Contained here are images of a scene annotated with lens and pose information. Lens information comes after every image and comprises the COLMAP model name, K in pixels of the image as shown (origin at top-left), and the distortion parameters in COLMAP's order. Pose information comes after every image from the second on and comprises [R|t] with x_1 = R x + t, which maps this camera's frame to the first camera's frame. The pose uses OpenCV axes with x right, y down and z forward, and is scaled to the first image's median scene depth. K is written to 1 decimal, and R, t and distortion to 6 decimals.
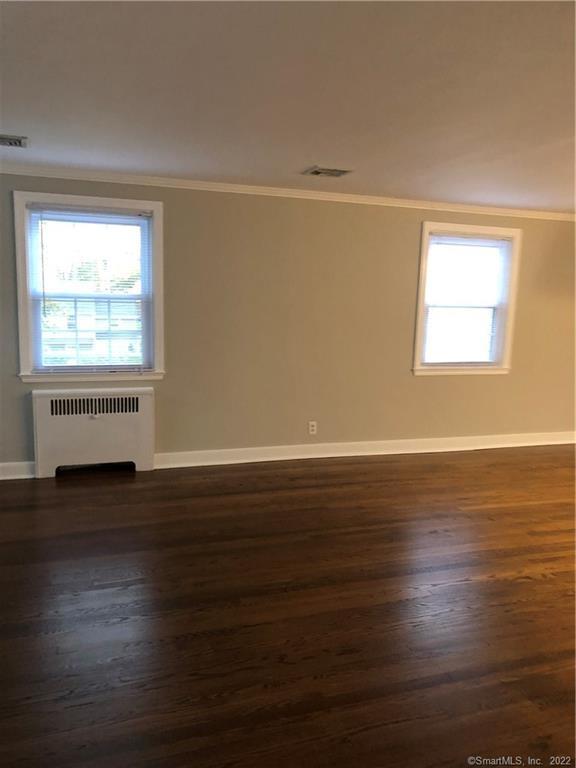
lens RADIAL K [[628.8, 0, 274.3], [0, 628.8, 397.3], [0, 0, 1]] dist [0.009419, -0.010228]
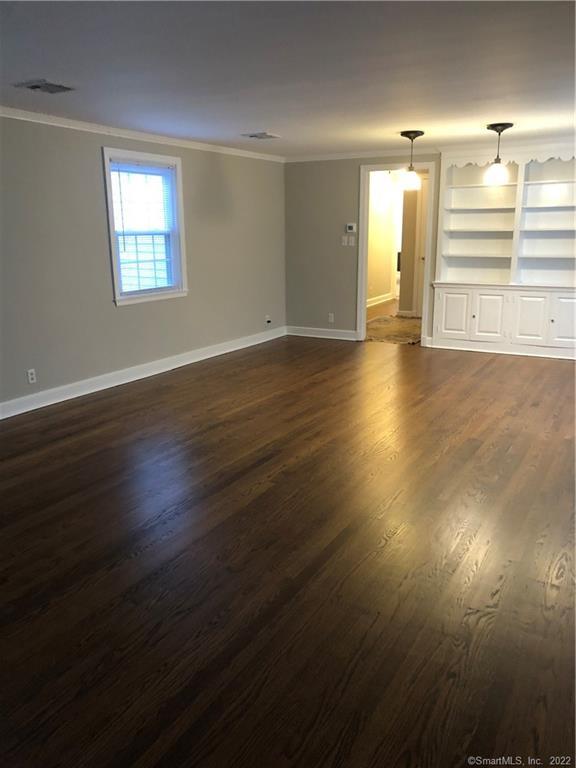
lens RADIAL K [[634.5, 0, 288.0], [0, 634.5, 384.0], [0, 0, 1]] dist [0.048717, -0.076936]
pose [[0.750267, -0.196452, 0.631274, -0.245834], [0.144601, 0.980475, 0.133266, -0.009579], [-0.645128, -0.008702, 0.764025, 0.055995]]
